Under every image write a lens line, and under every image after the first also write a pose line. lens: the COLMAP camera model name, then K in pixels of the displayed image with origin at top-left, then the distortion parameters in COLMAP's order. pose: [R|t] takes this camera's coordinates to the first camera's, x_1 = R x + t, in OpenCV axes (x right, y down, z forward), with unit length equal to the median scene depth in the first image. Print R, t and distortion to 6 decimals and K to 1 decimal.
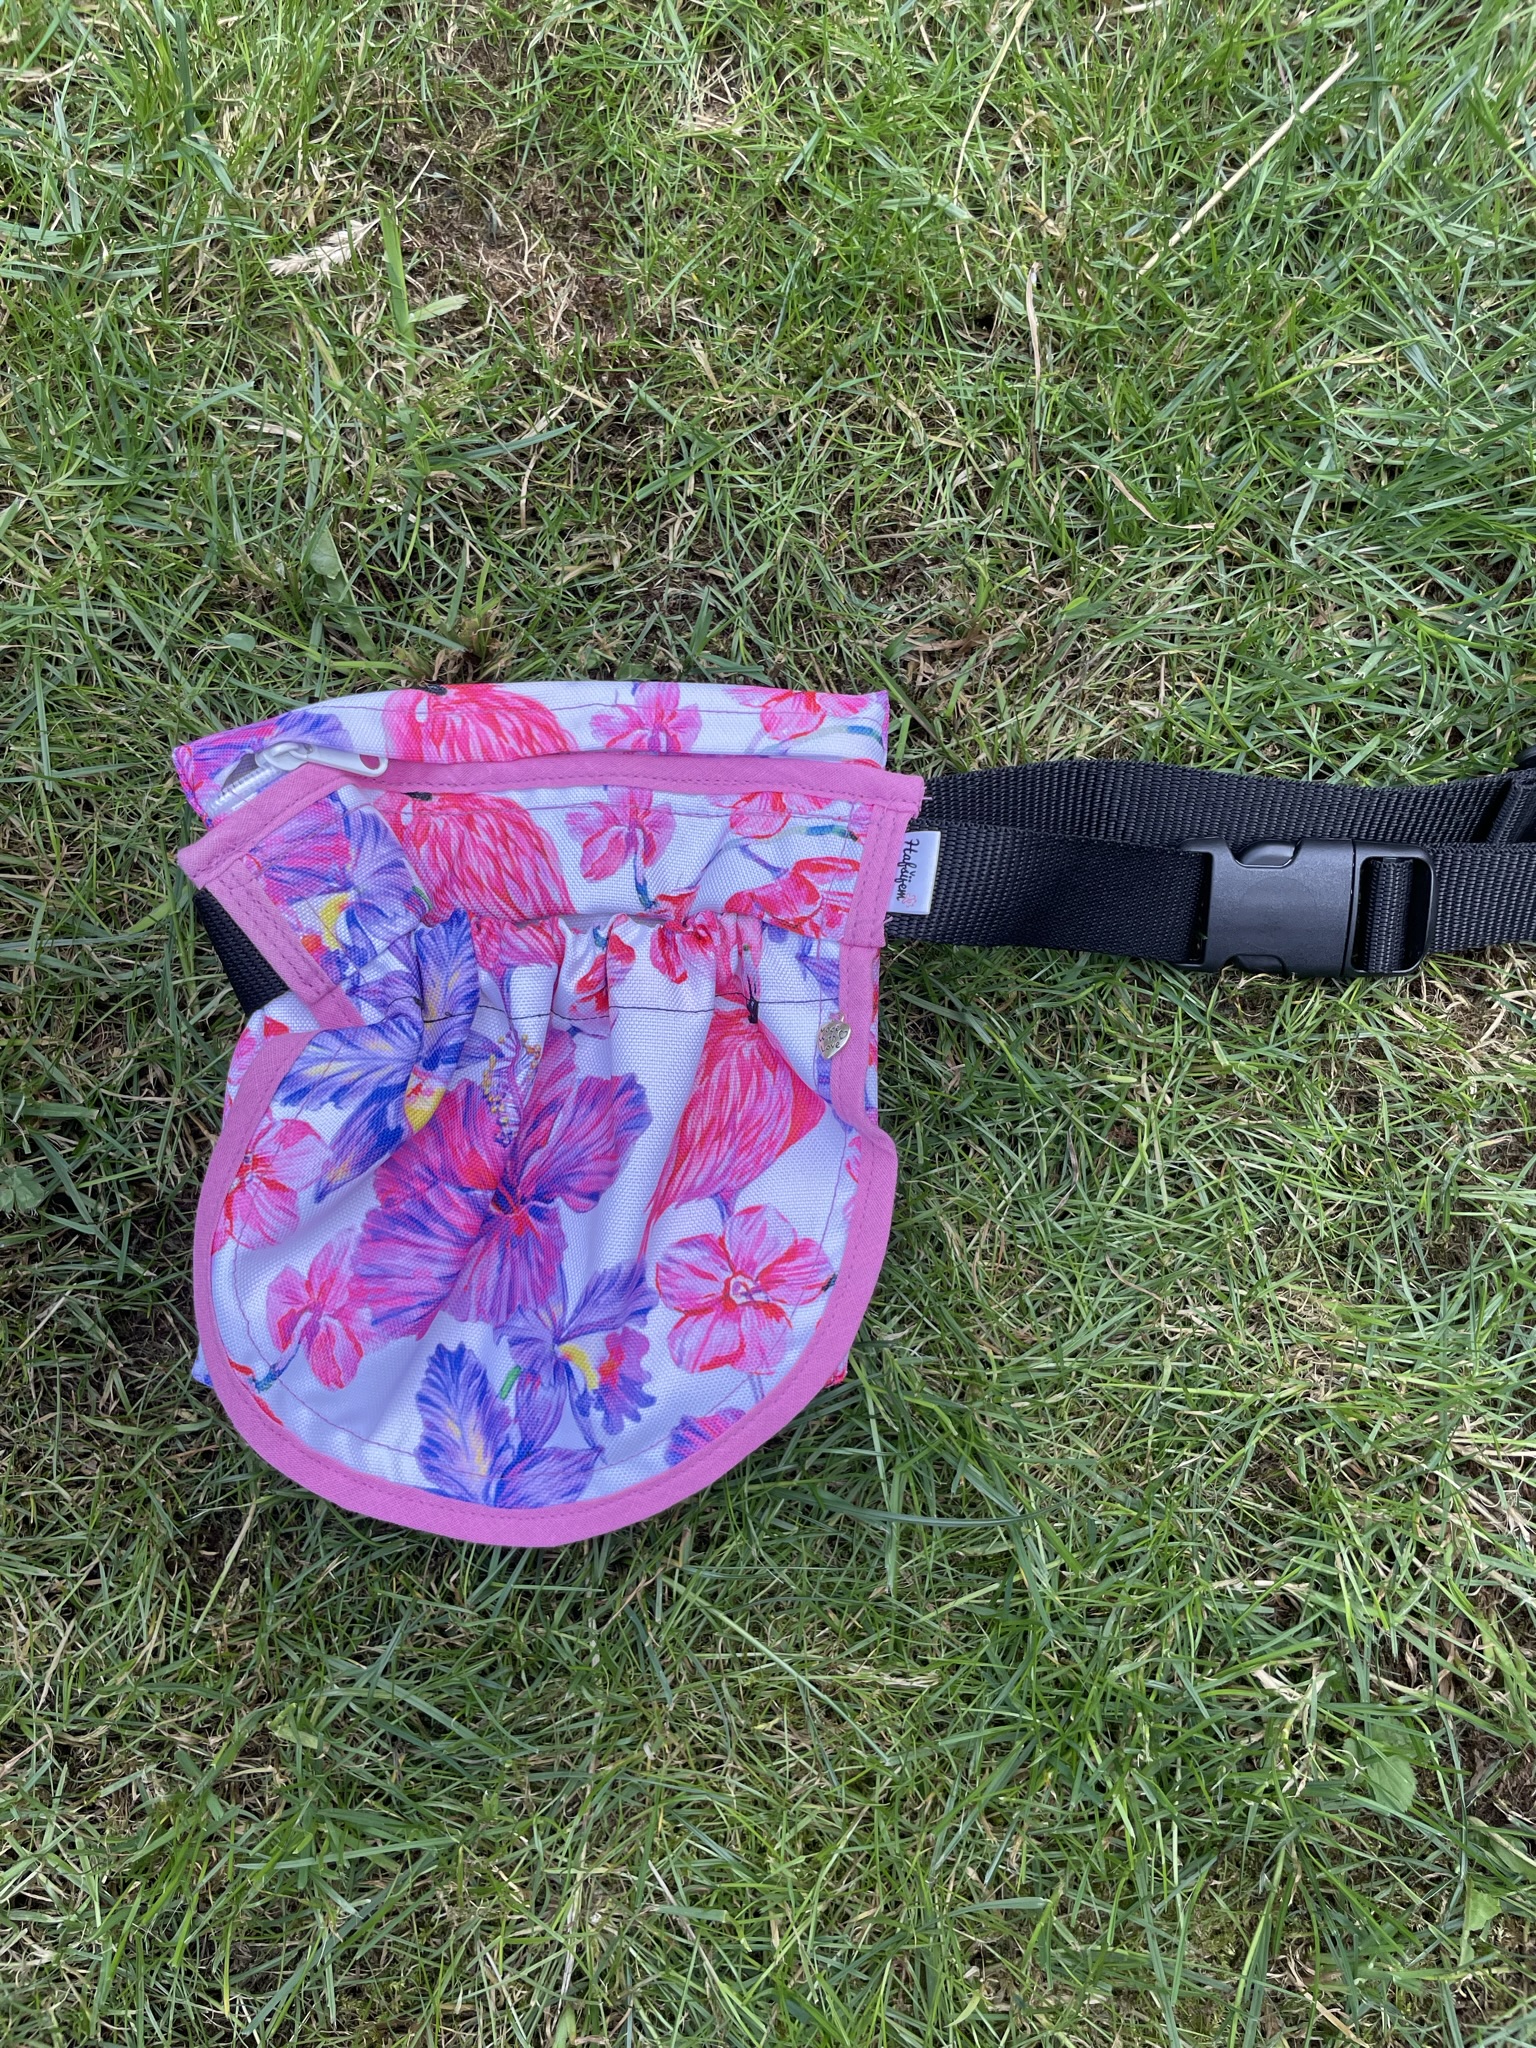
lens RADIAL K [[1583.6, 0, 777.4], [0, 1583.6, 1030.5], [0, 0, 1]] dist [0.063705, -0.105376]
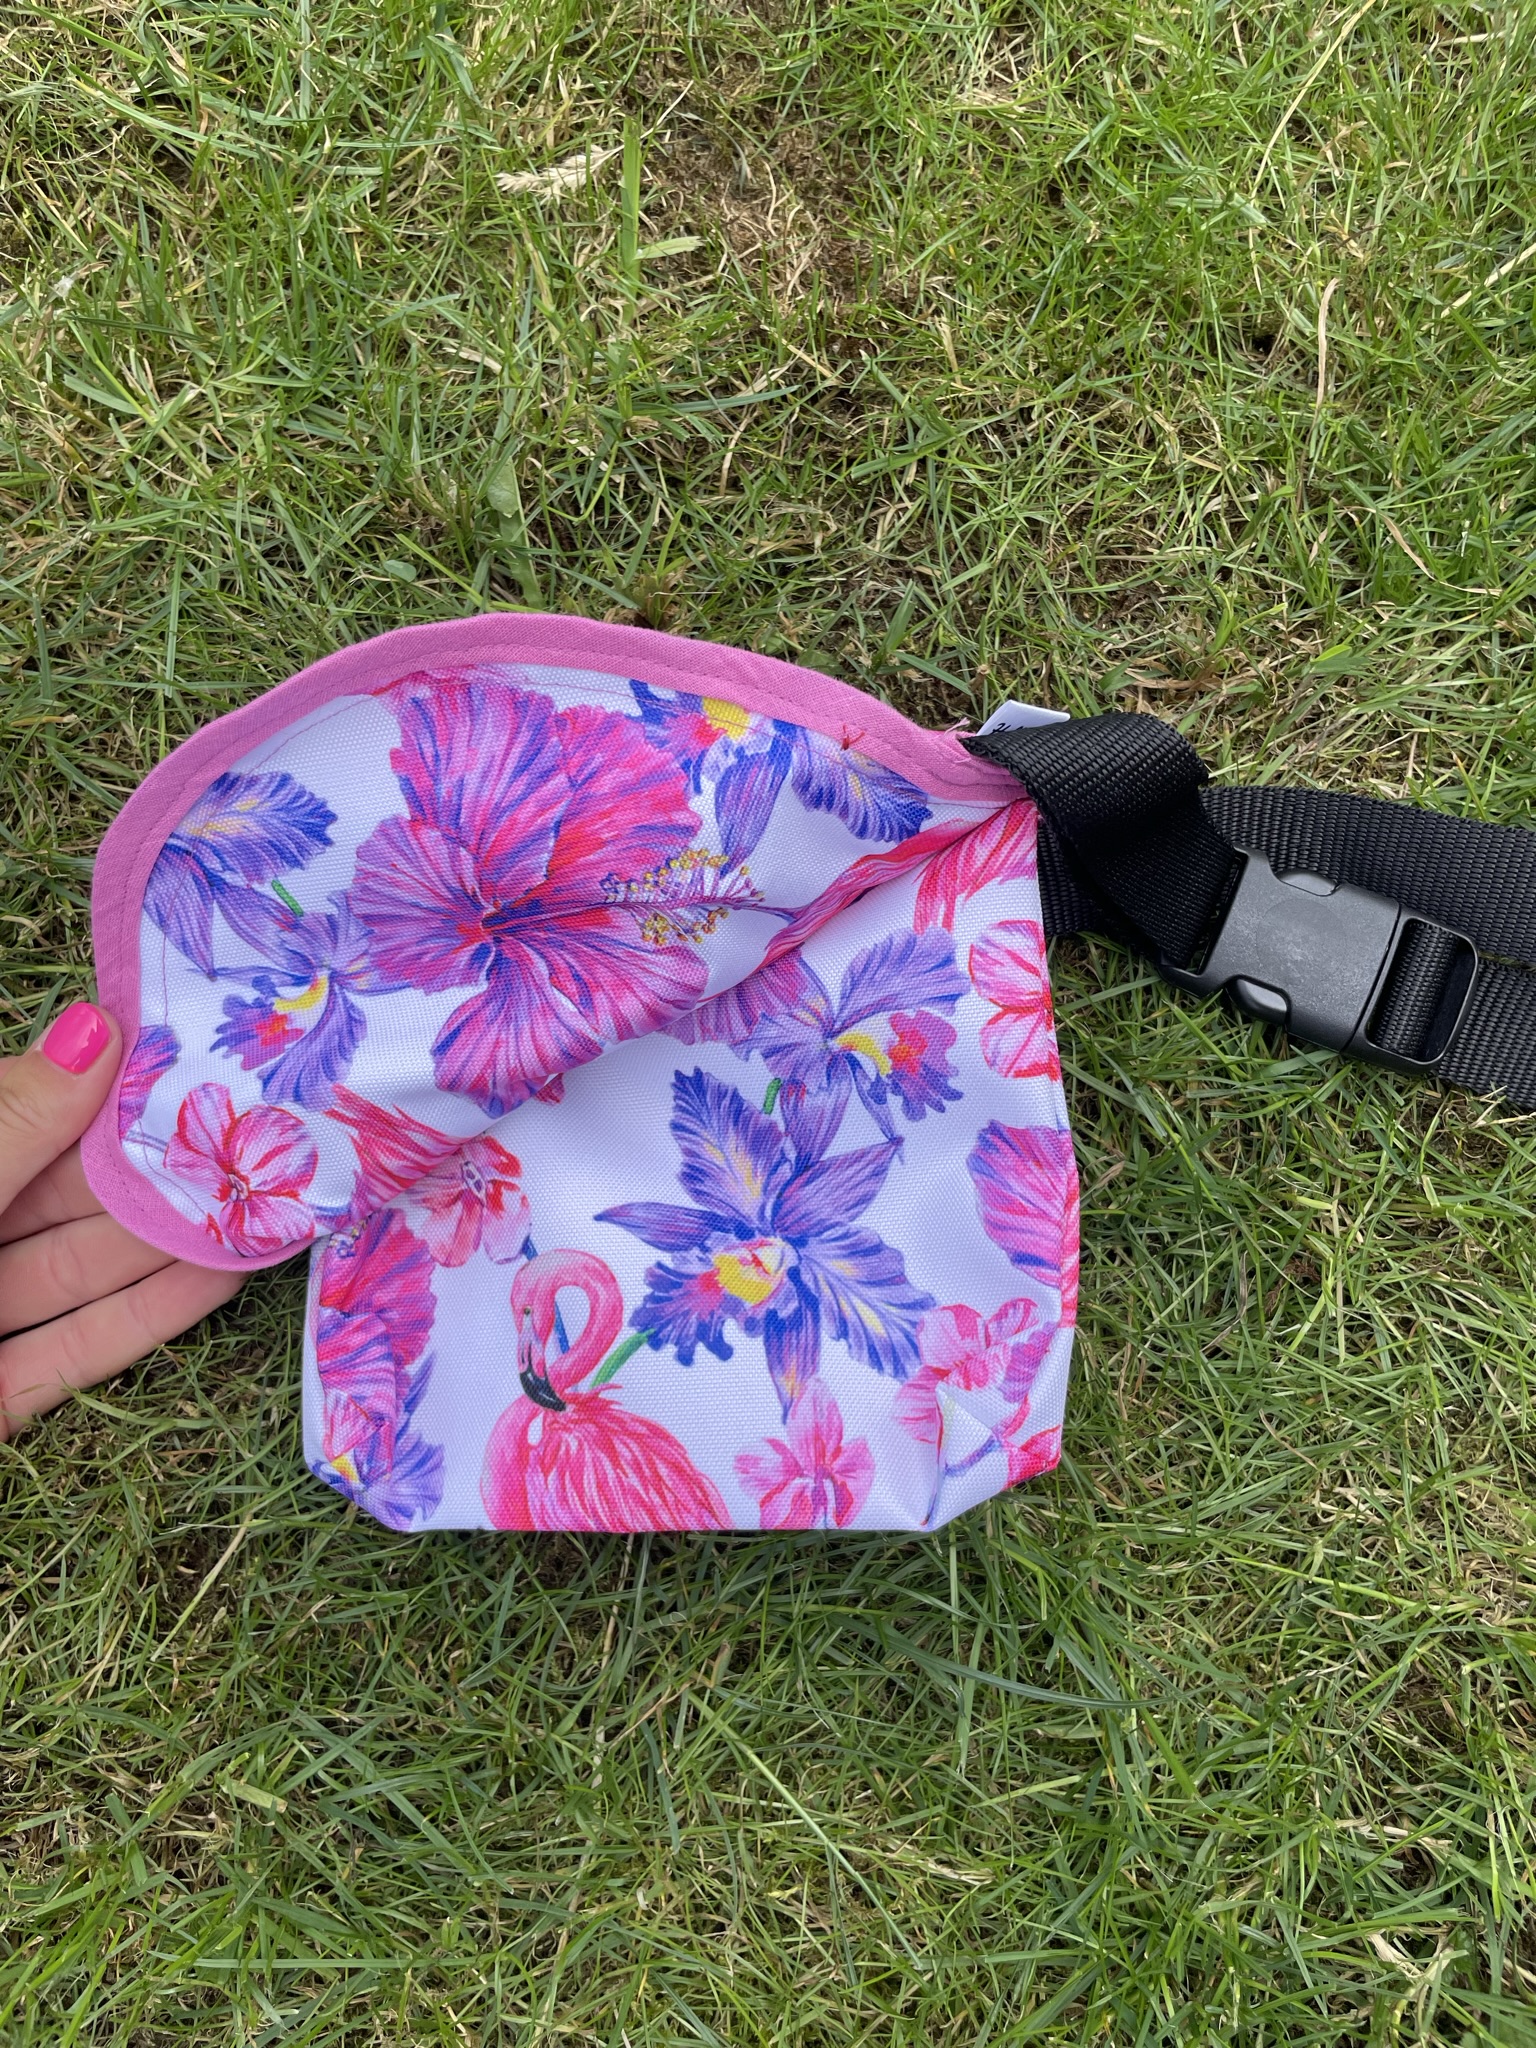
lens RADIAL K [[1583.6, 0, 765.0], [0, 1583.6, 1009.8], [0, 0, 1]] dist [0.063705, -0.105376]
pose [[0.985351, 0.152450, -0.076437, -0.020993], [-0.156738, 0.986184, -0.053608, 0.018793], [0.067208, 0.064804, 0.995632, 0.117042]]
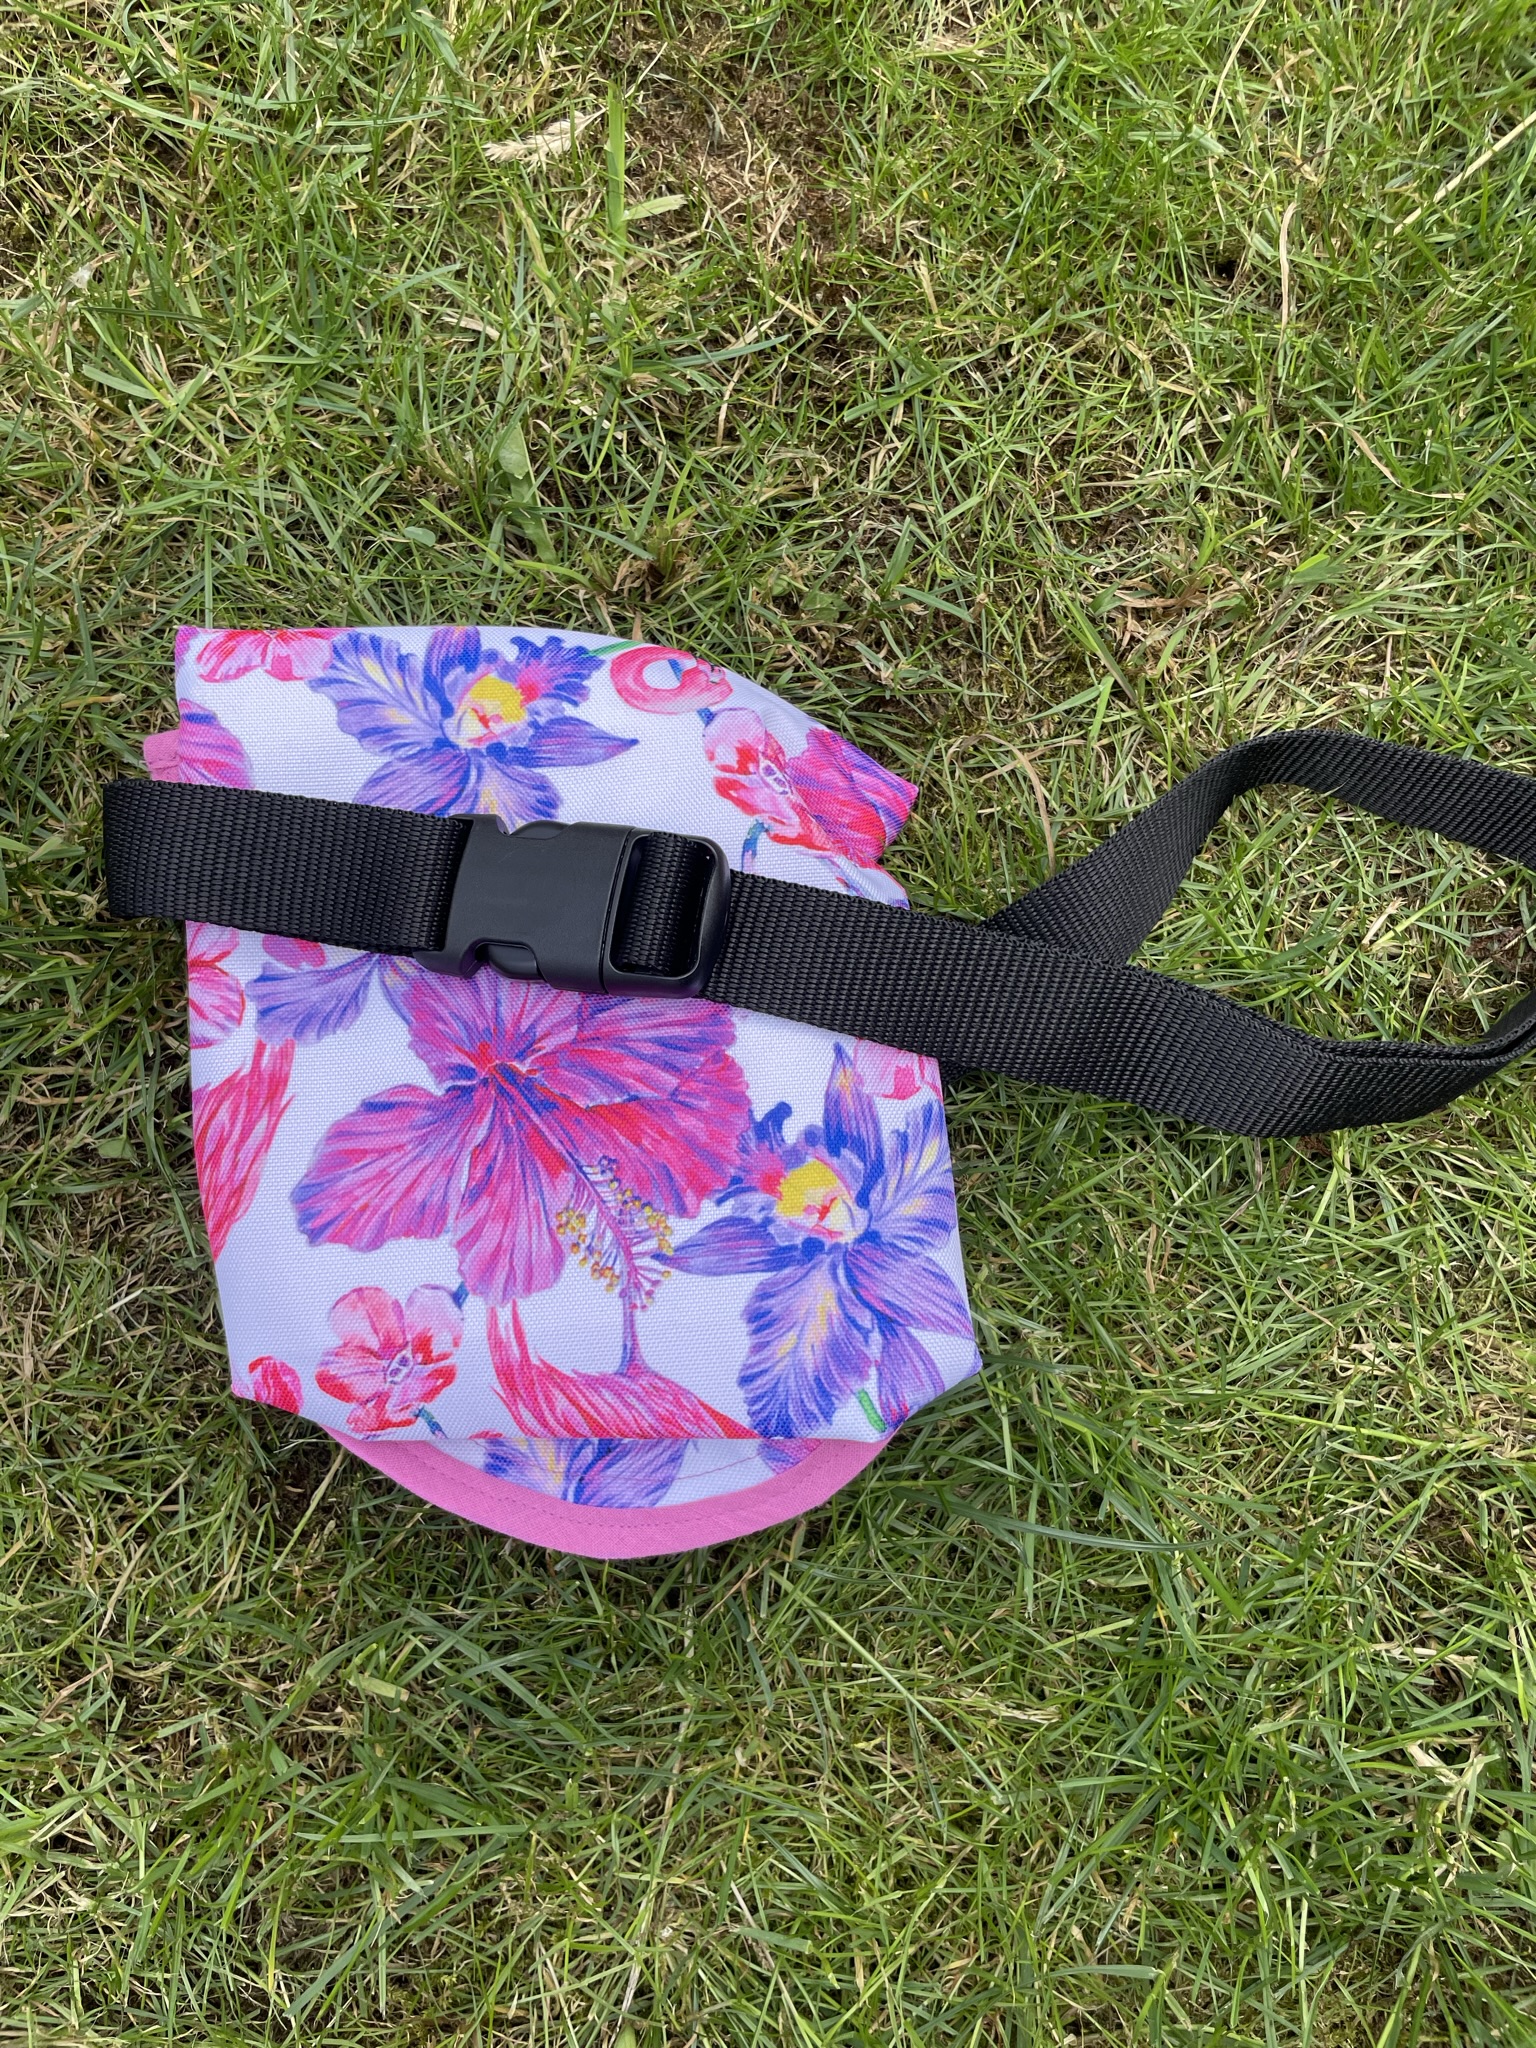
lens RADIAL K [[1583.6, 0, 762.3], [0, 1583.6, 1029.3], [0, 0, 1]] dist [0.063705, -0.105376]
pose [[0.994419, 0.091480, -0.052562, -0.052580], [-0.092574, 0.995529, -0.018781, 0.045009], [0.050609, 0.023542, 0.998441, 0.064596]]
